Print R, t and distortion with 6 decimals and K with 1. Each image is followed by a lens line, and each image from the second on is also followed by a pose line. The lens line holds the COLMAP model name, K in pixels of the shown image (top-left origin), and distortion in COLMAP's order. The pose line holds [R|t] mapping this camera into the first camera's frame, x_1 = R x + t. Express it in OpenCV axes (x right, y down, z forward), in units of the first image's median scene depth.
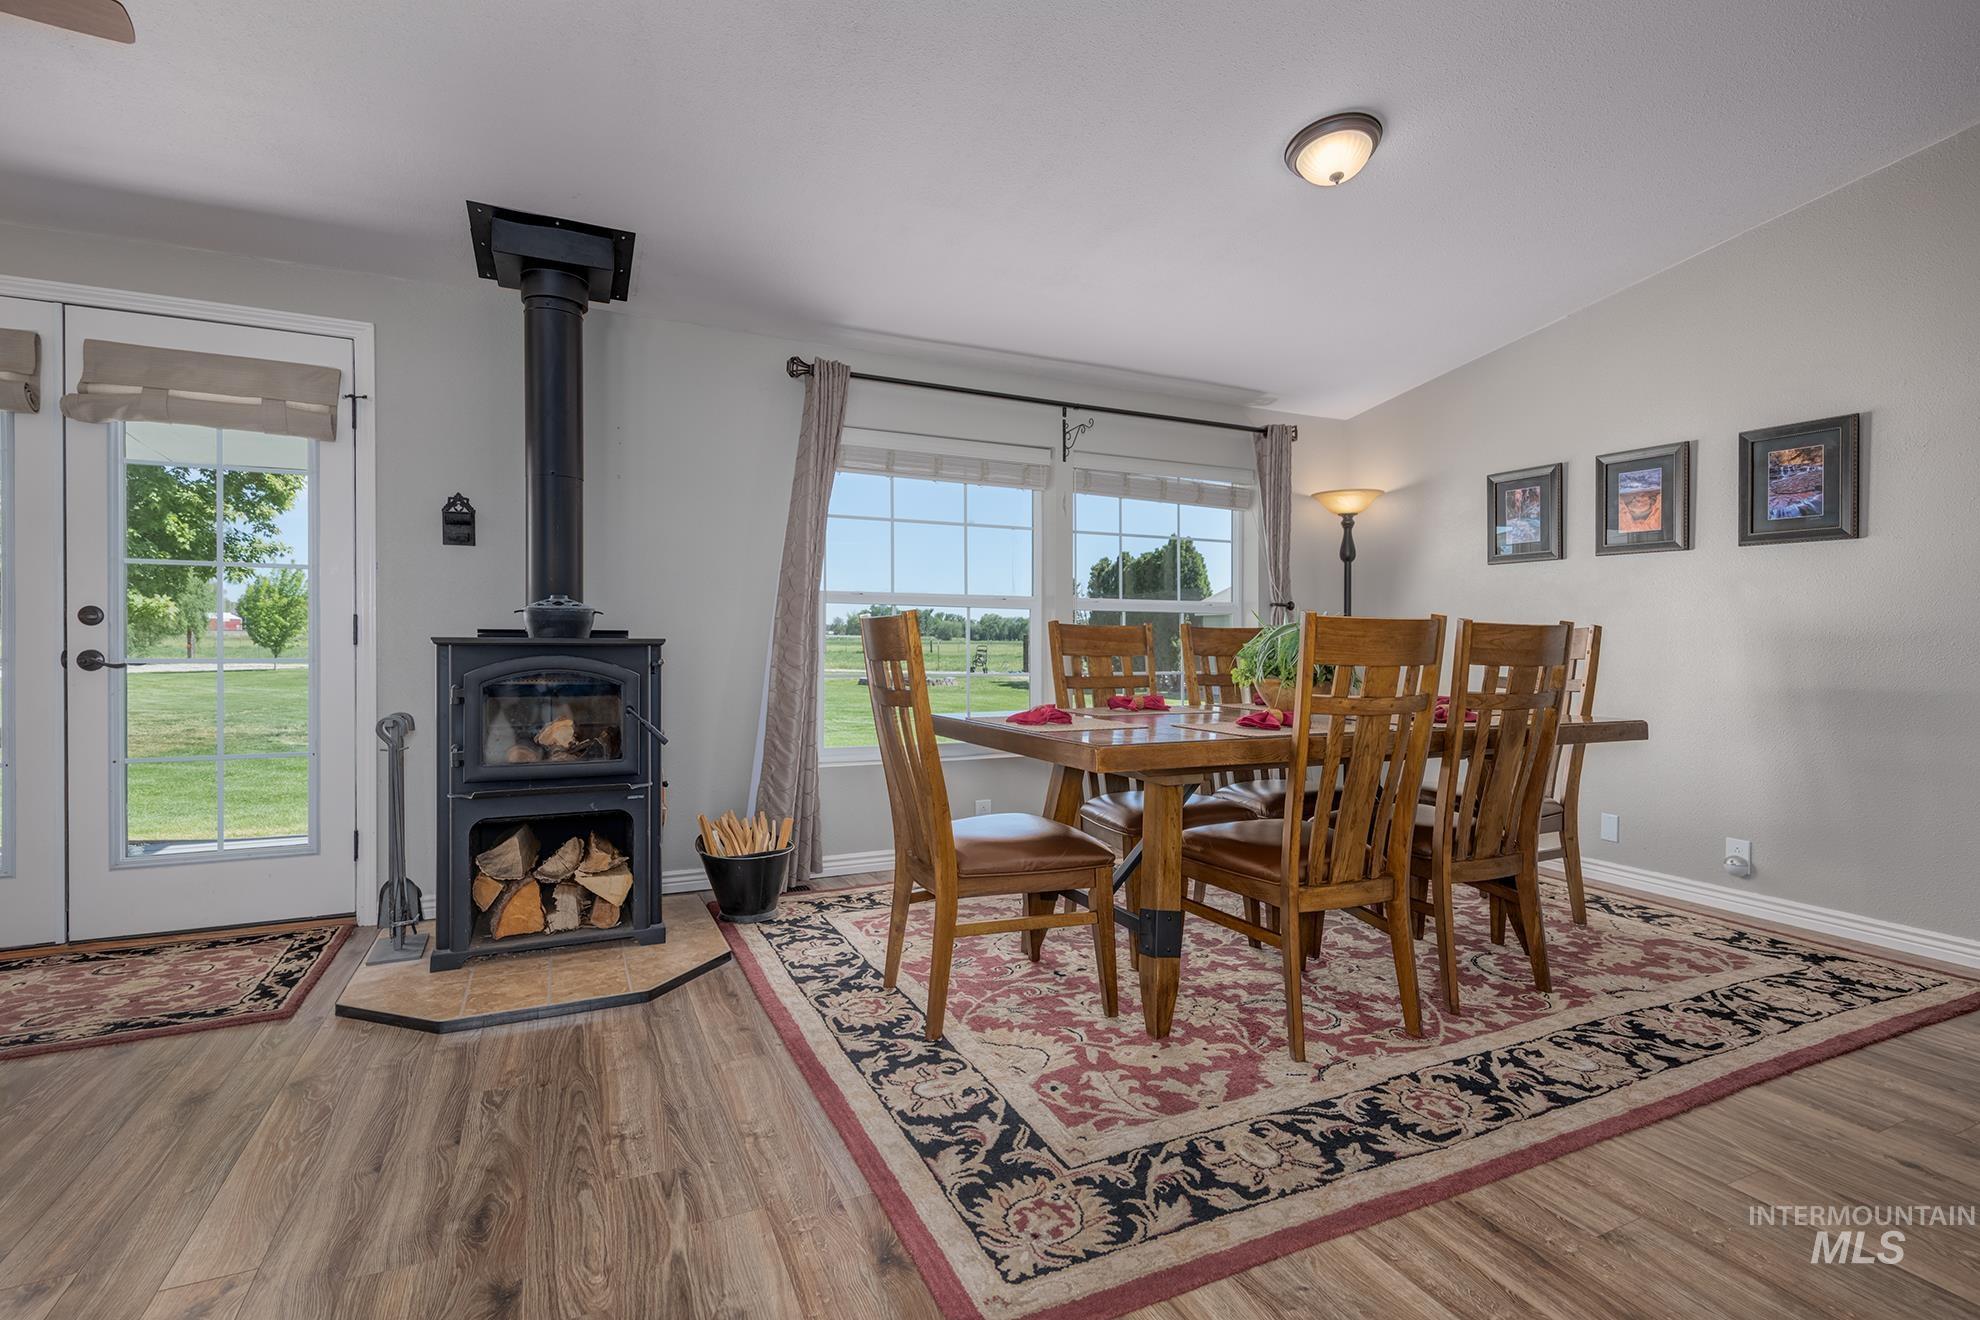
lens RADIAL K [[920.7, 0, 977.4], [0, 920.7, 627.8], [0, 0, 1]] dist [-0.000981, -0.001259]
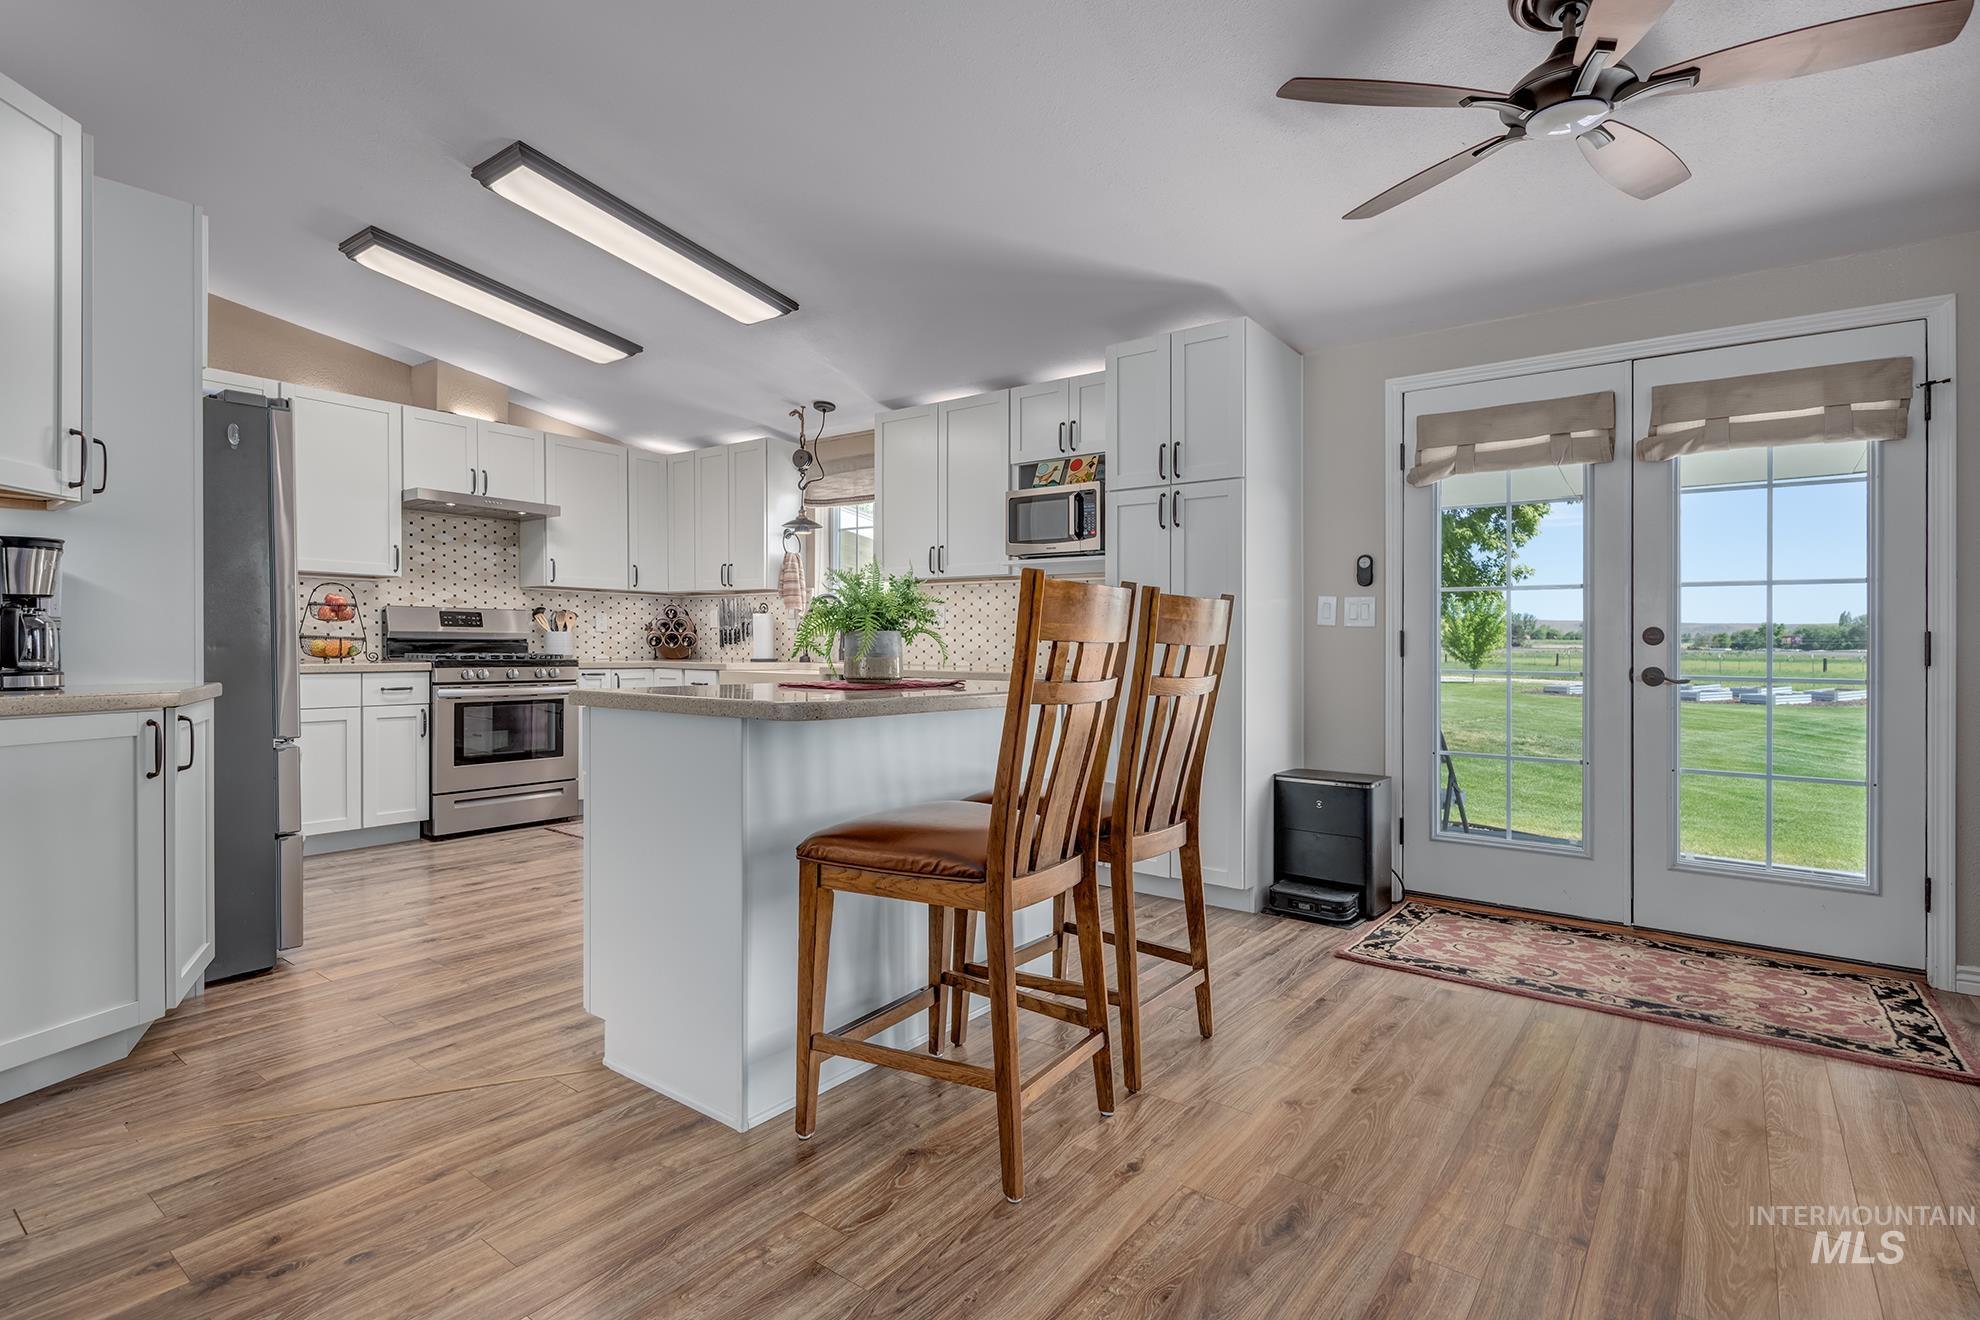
lens RADIAL K [[920.7, 0, 991.4], [0, 920.7, 652.9], [0, 0, 1]] dist [-0.000981, -0.001259]
pose [[0.464227, 0.005462, -0.885699, -0.303648], [0.002618, 0.999968, 0.007539, -0.003248], [0.885712, -0.005818, 0.464198, -0.190338]]
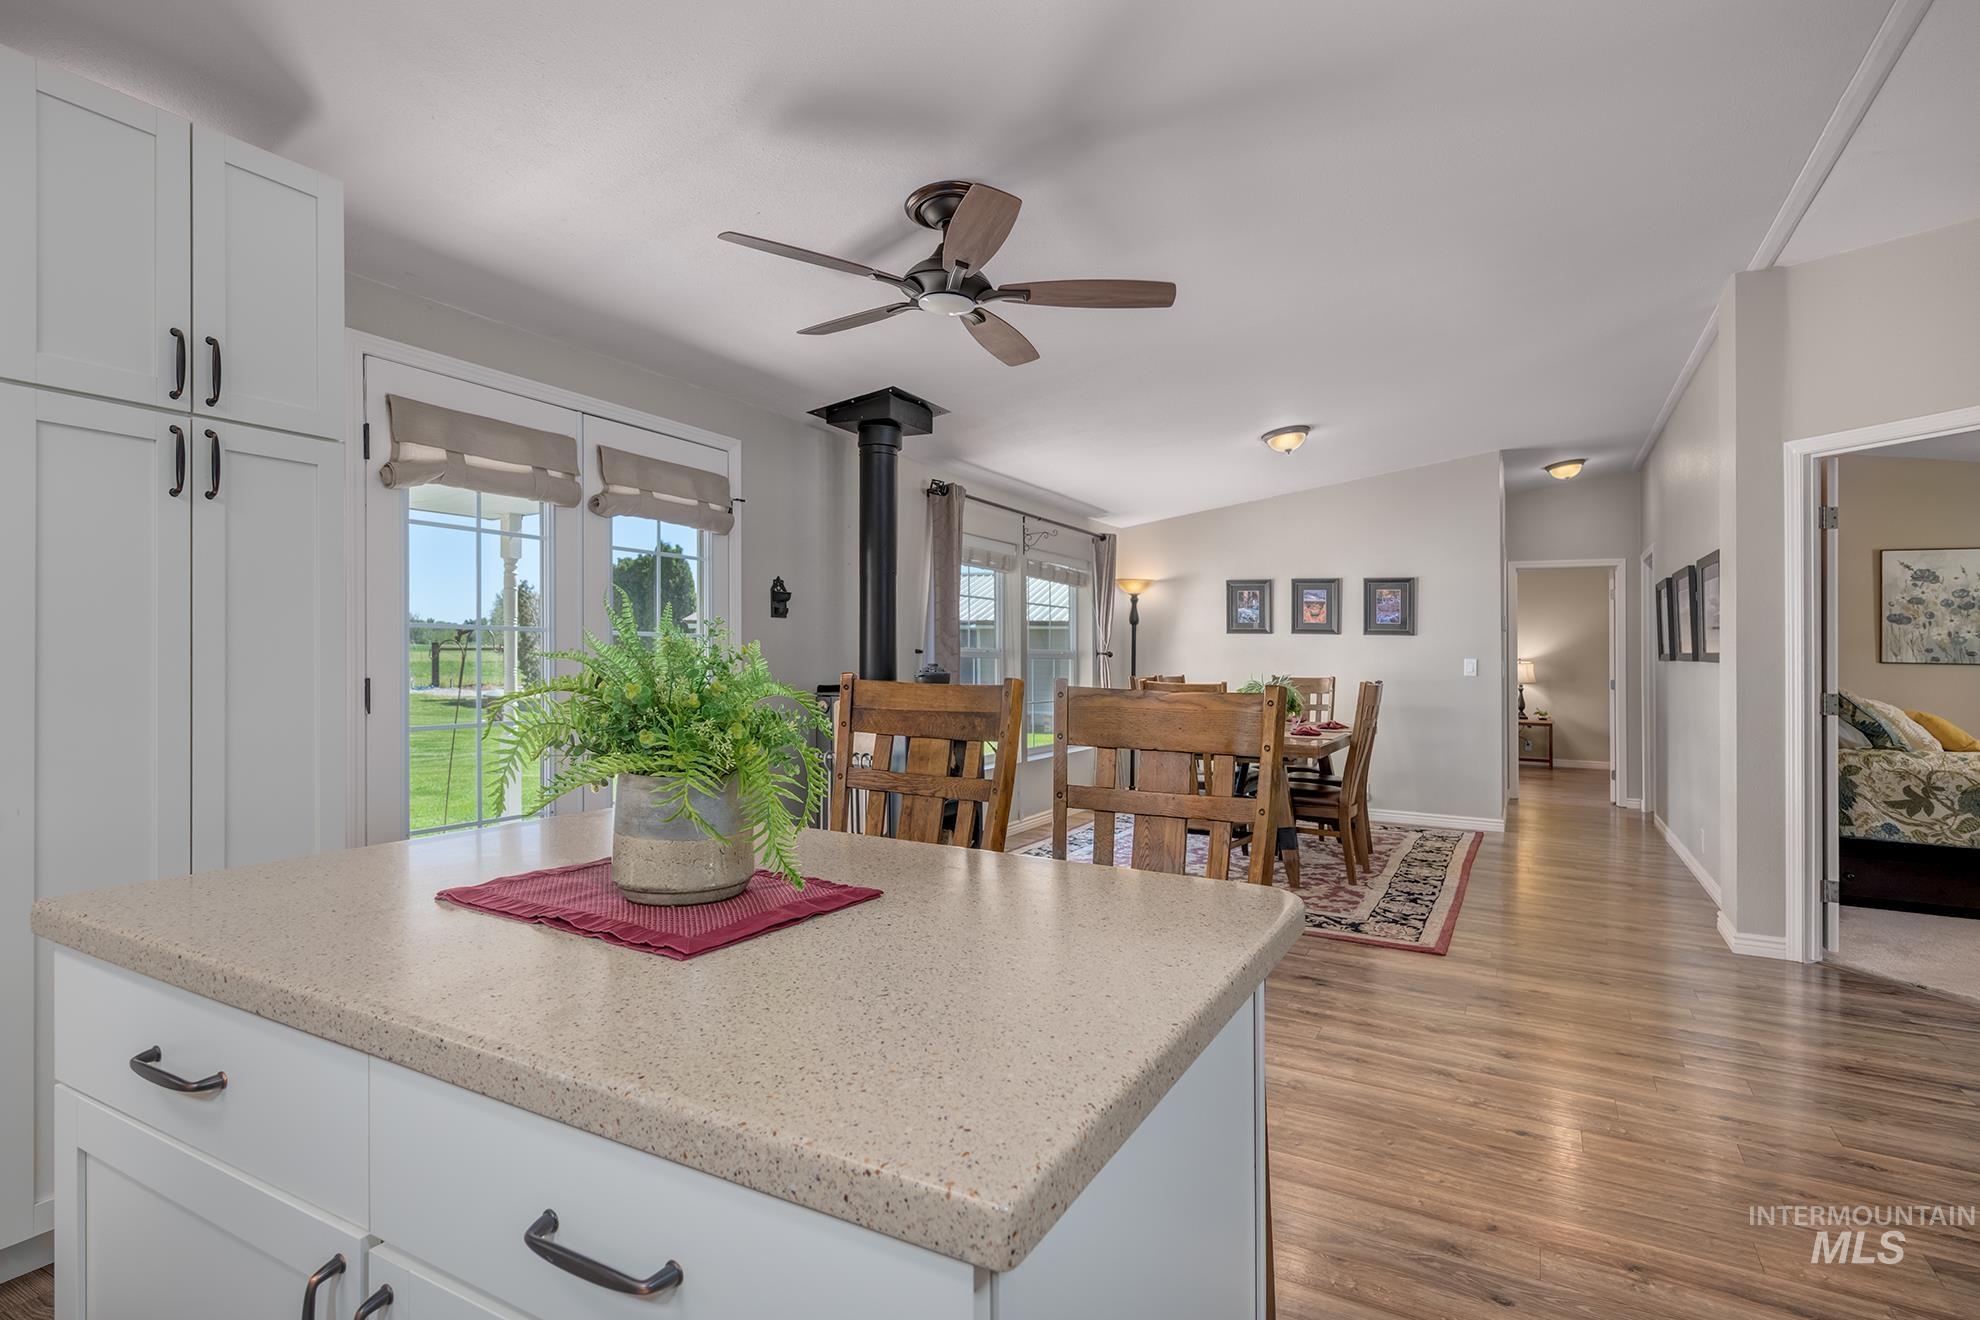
lens RADIAL K [[1019.8, 0, 991.4], [0, 1019.8, 641.9], [0, 0, 1]] dist [0.010871, -0.005571]
pose [[0.802383, 0.012747, 0.596674, -1.172309], [-0.015964, 0.999873, 0.000107, -0.061112], [-0.596596, -0.009611, 0.802484, -0.306671]]
